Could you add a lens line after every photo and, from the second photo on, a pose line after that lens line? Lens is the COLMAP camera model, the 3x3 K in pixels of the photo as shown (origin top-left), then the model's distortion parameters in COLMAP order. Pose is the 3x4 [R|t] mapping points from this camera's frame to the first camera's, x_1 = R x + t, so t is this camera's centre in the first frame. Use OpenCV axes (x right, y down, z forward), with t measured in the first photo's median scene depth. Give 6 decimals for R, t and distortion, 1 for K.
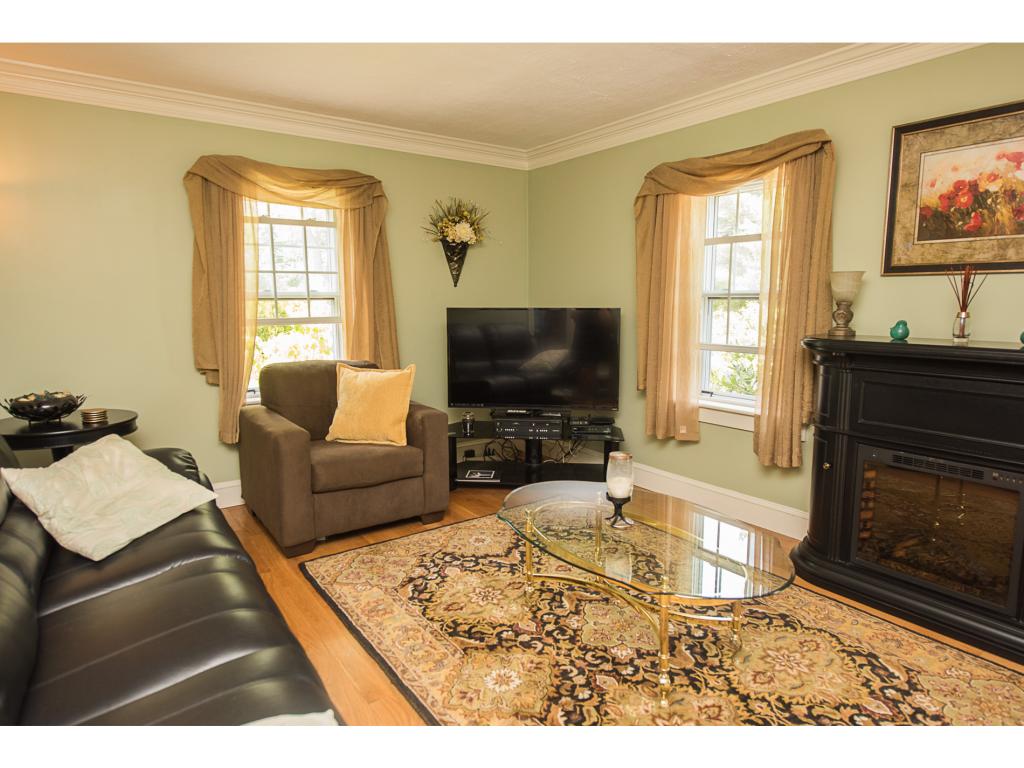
lens RADIAL K [[613.5, 0, 521.7], [0, 613.5, 381.4], [0, 0, 1]] dist [0.002945, -0.000440]
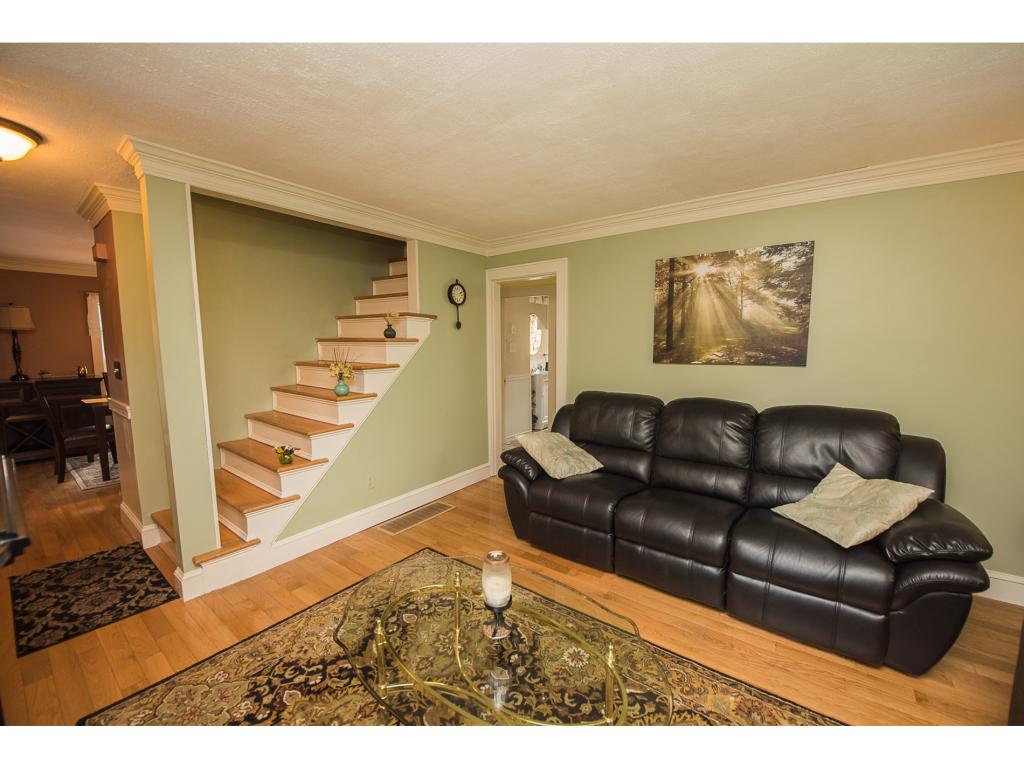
lens RADIAL K [[407.9, 0, 513.6], [0, 407.9, 383.3], [0, 0, 1]] dist [-0.020237, -0.000265]
pose [[-0.961207, 0.035115, -0.273583, 0.202497], [-0.030605, 0.972161, 0.232307, -0.184263], [0.274124, 0.231668, -0.933373, 1.046167]]
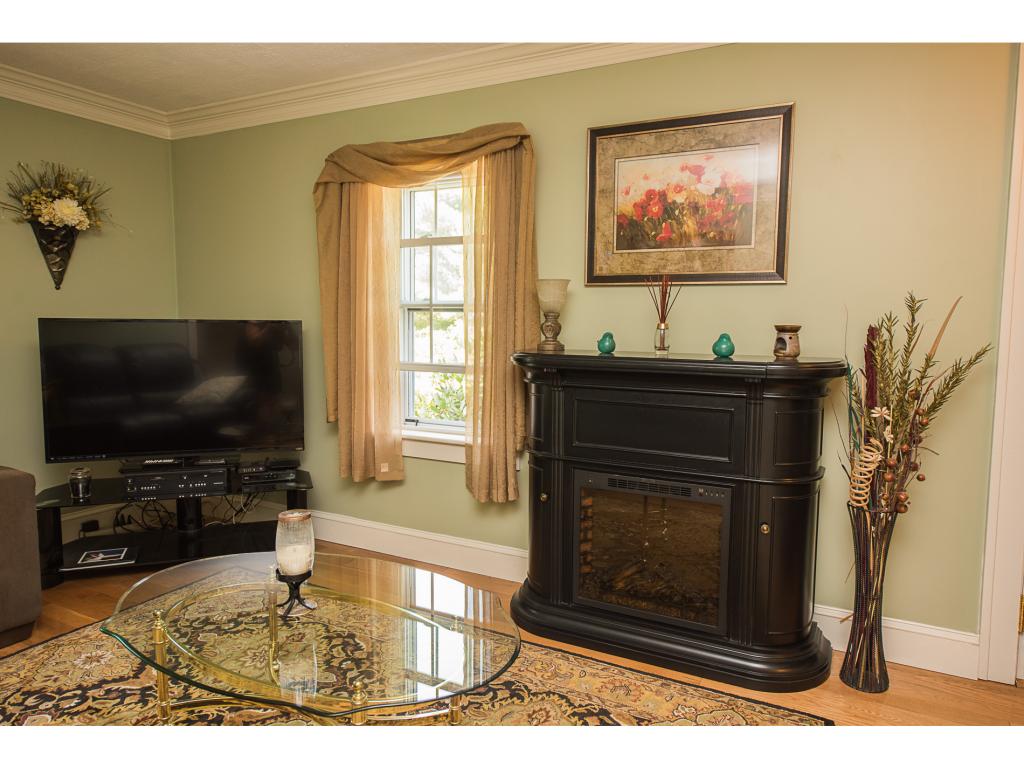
lens RADIAL K [[700.1, 0, 513.5], [0, 700.1, 383.5], [0, 0, 1]] dist [-0.044820, -0.007758]
pose [[0.907152, -0.033045, 0.419504, 0.036871], [0.048993, 0.998426, -0.027296, -0.000360], [-0.417942, 0.045314, 0.907343, 0.090309]]
